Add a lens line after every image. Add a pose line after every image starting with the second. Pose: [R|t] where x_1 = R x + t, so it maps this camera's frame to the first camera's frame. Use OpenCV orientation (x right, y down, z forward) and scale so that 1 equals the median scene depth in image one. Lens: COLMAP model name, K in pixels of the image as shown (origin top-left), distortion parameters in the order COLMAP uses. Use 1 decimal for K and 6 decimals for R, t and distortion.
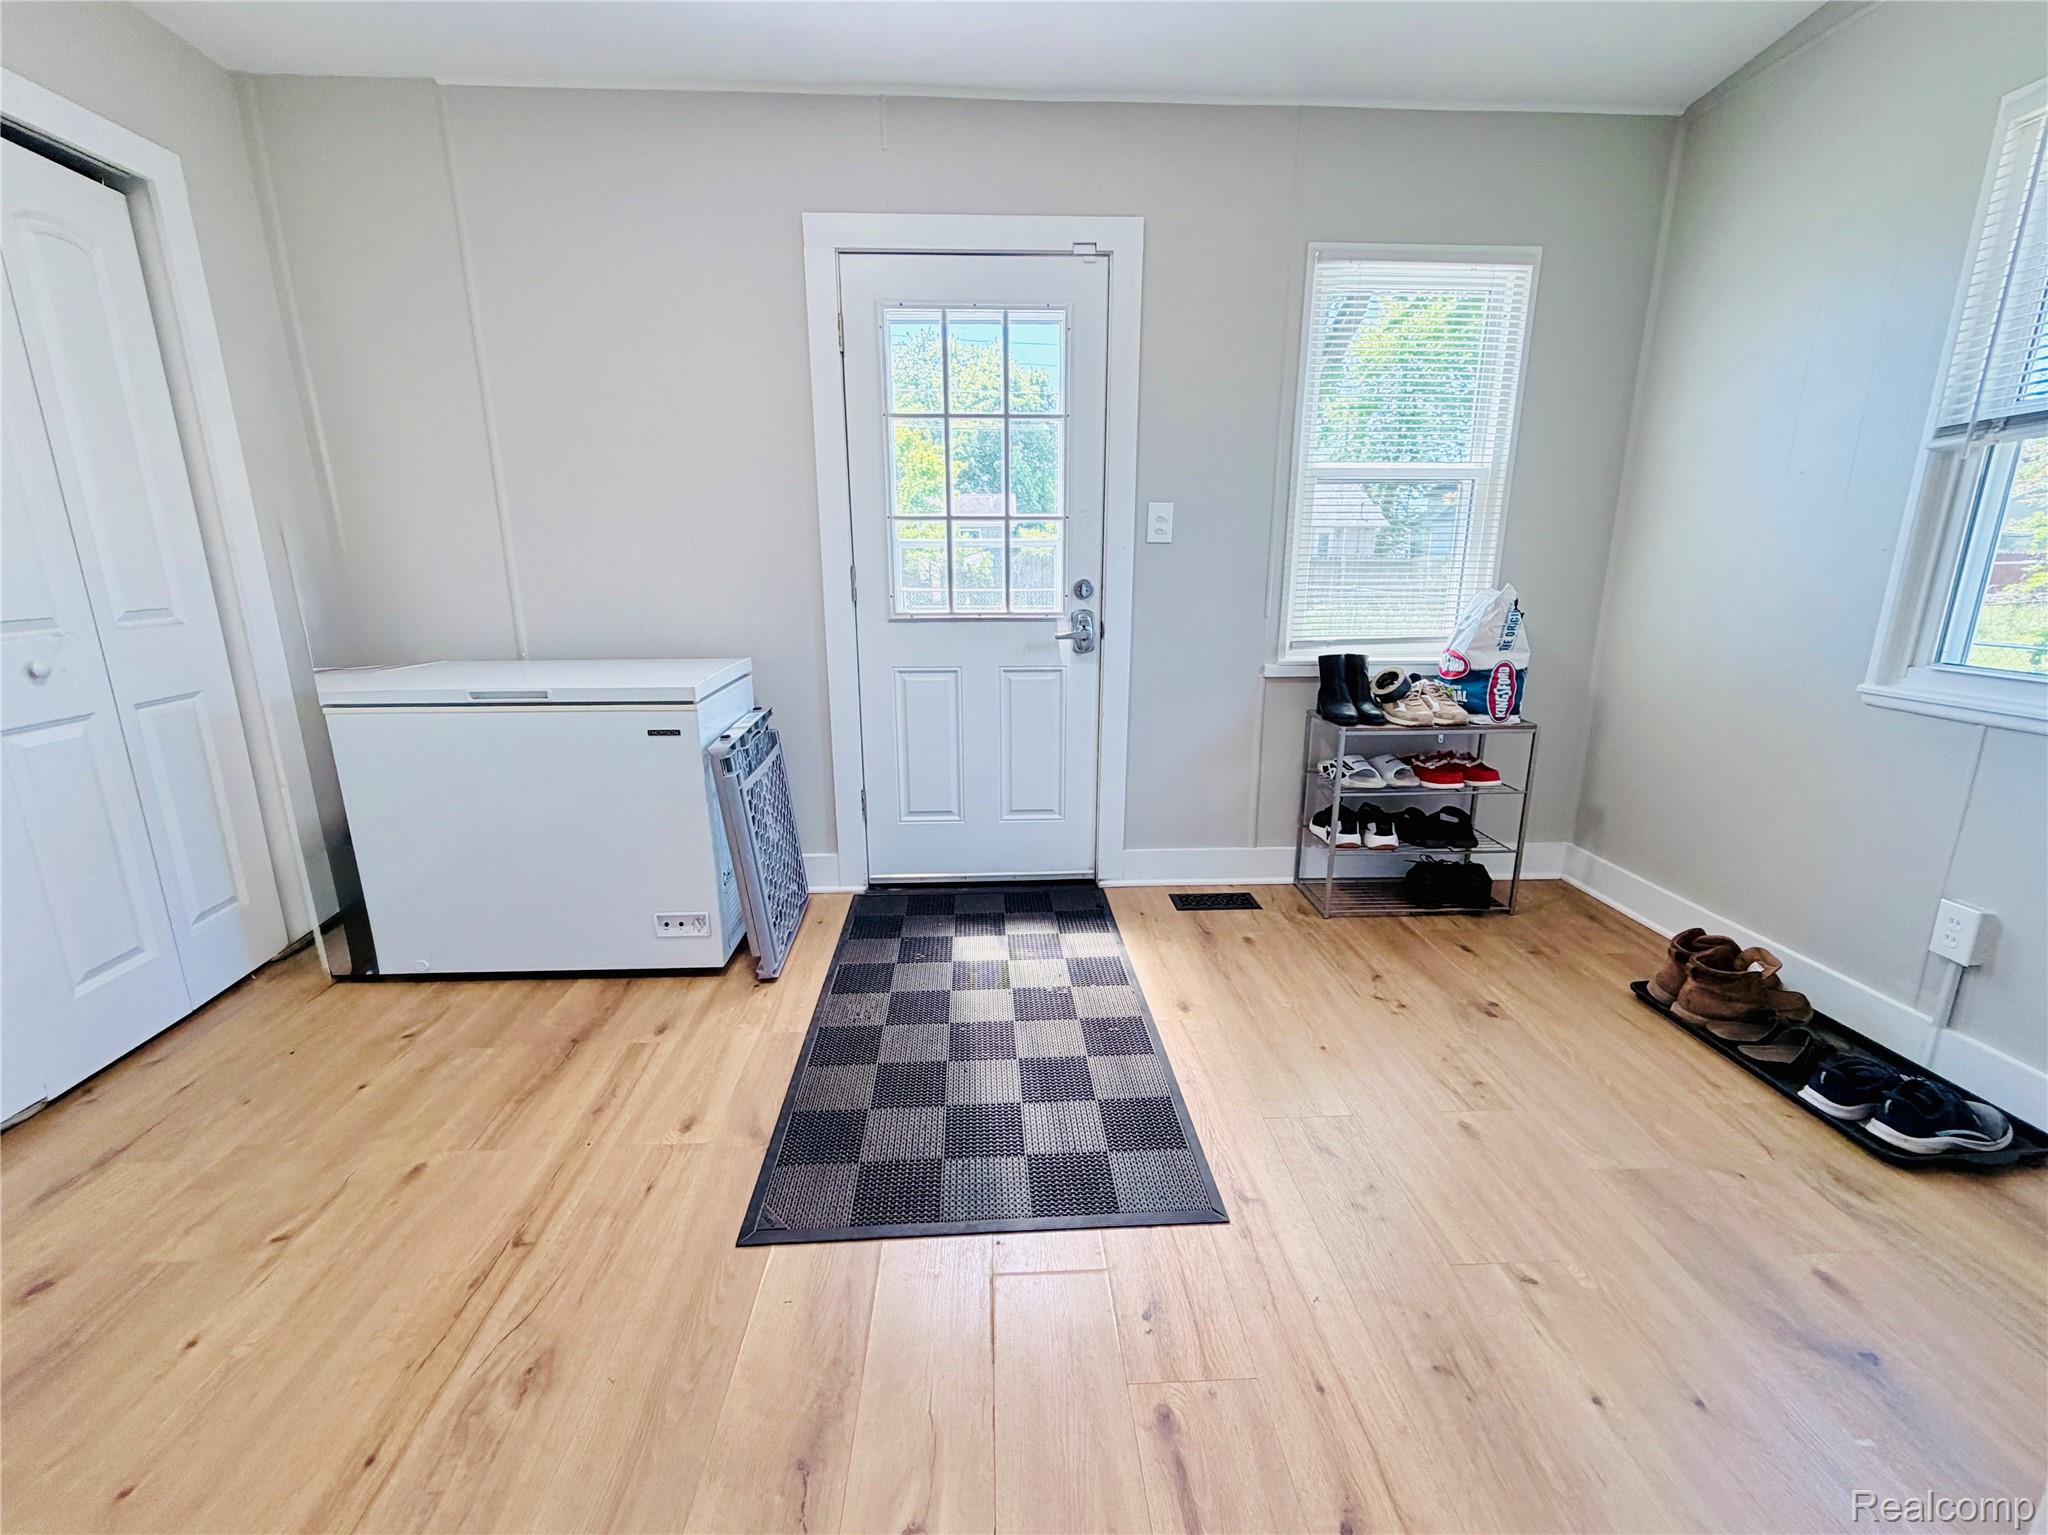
lens RADIAL K [[817.9, 0, 1023.7], [0, 817.9, 754.2], [0, 0, 1]] dist [0.000307, -0.000583]
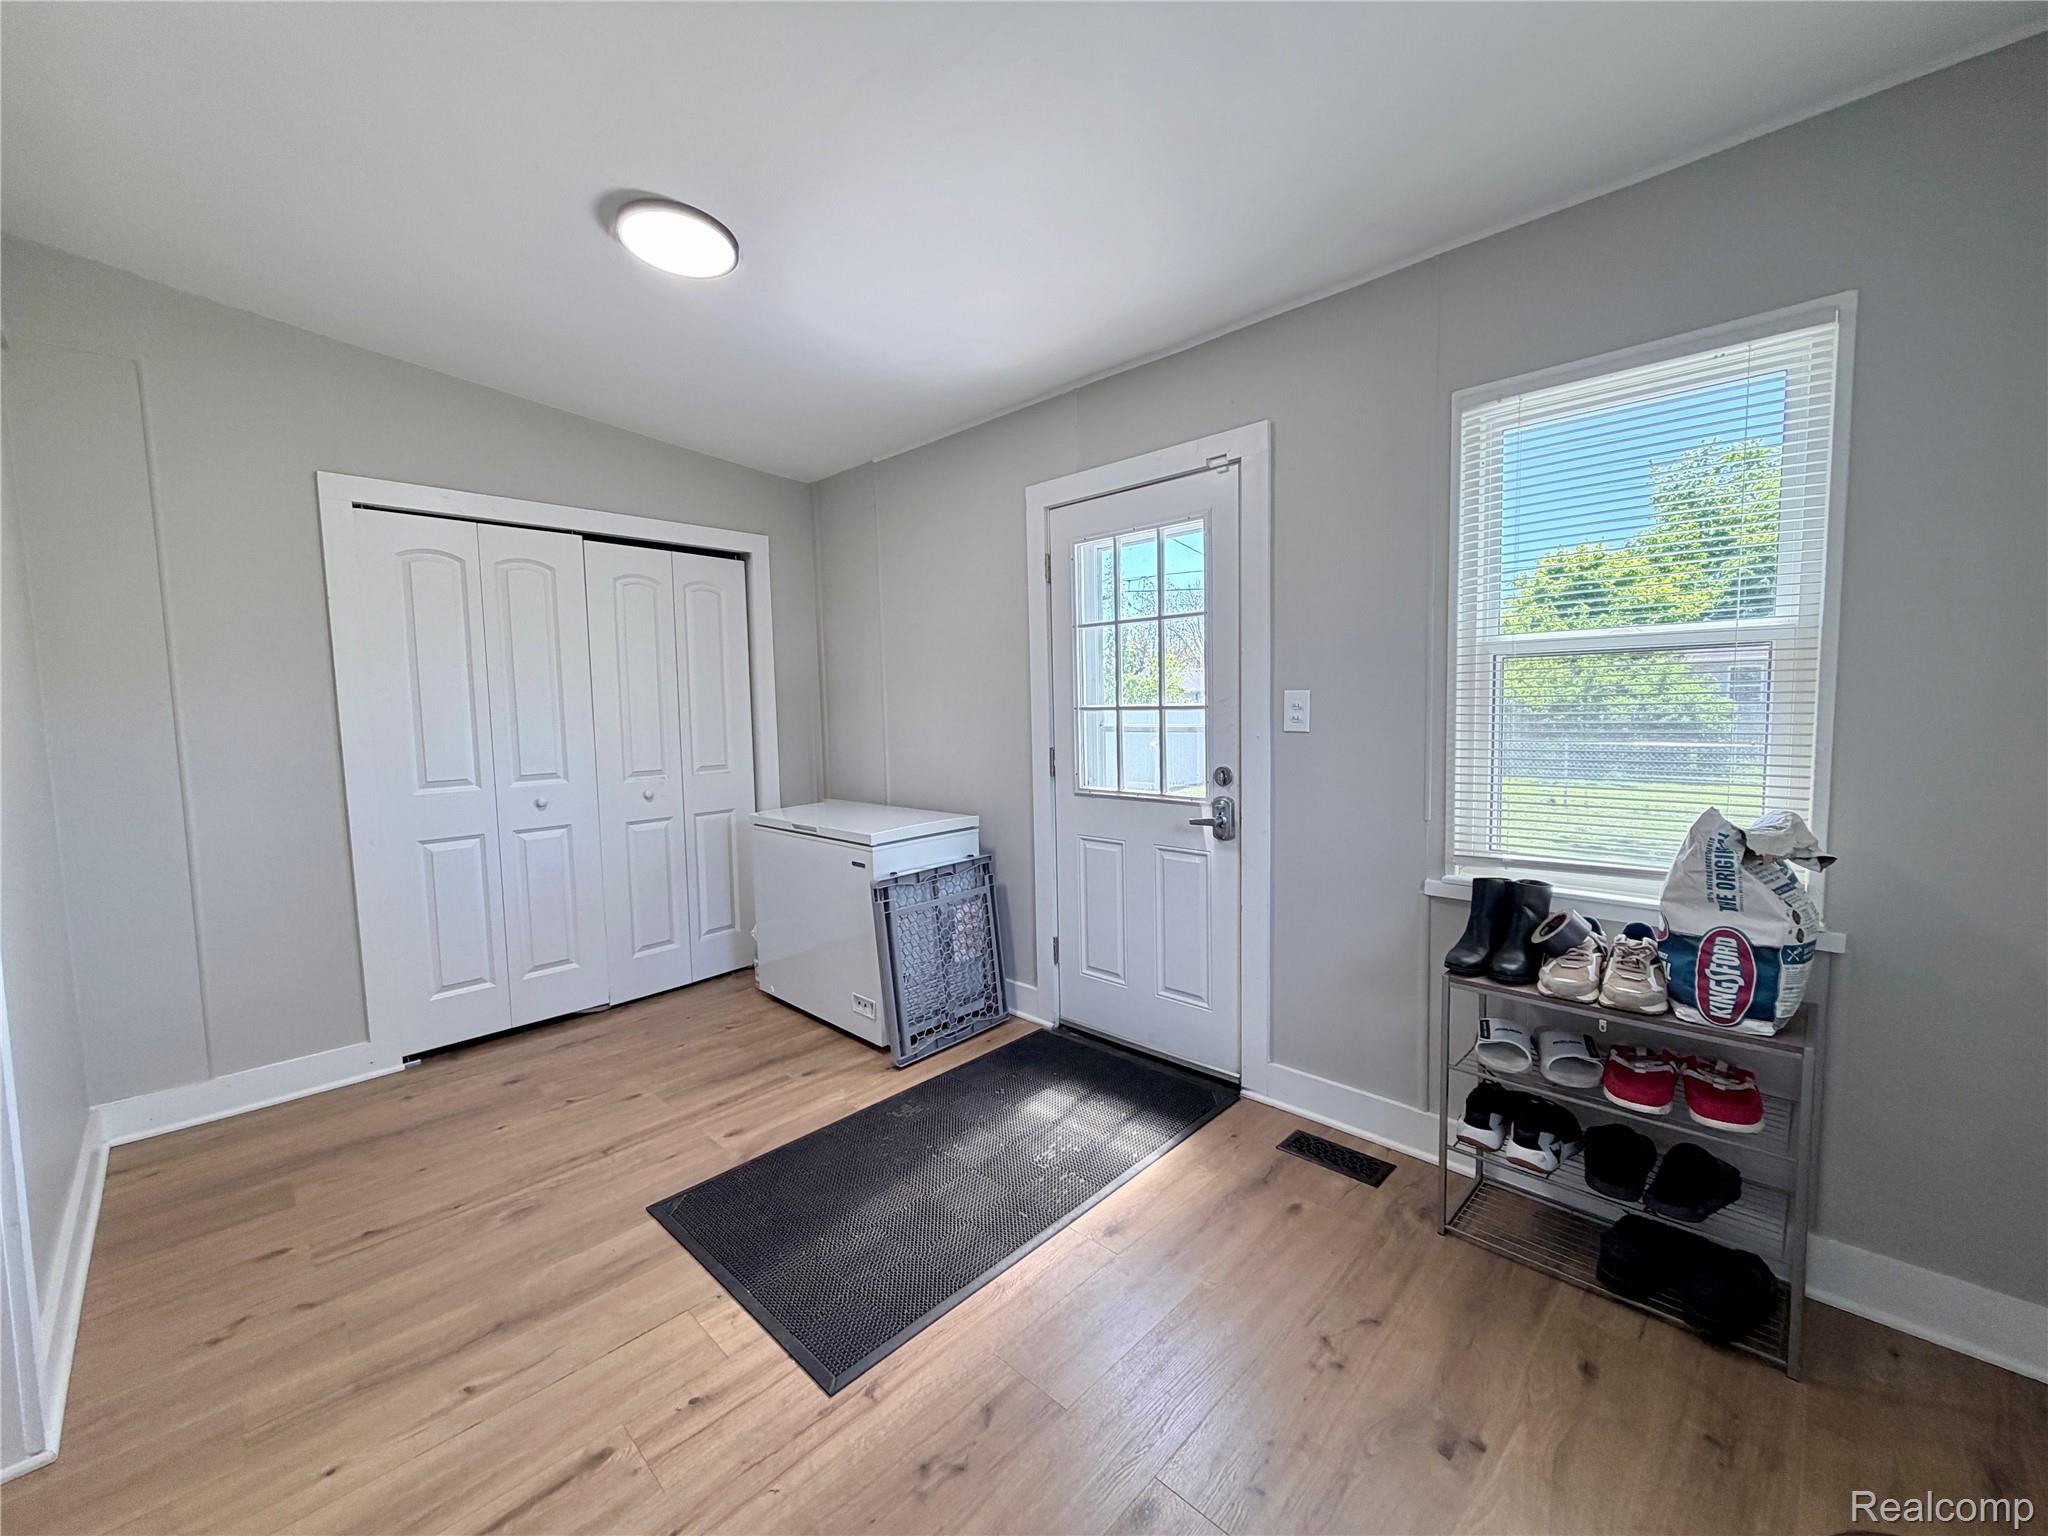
lens RADIAL K [[817.9, 0, 1096.6], [0, 817.9, 763.8], [0, 0, 1]] dist [0.000307, -0.000583]
pose [[0.704102, 0.044524, -0.708702, 0.693683], [-0.153058, 0.984089, -0.090239, -0.108103], [0.693408, 0.172010, 0.699713, 0.207124]]
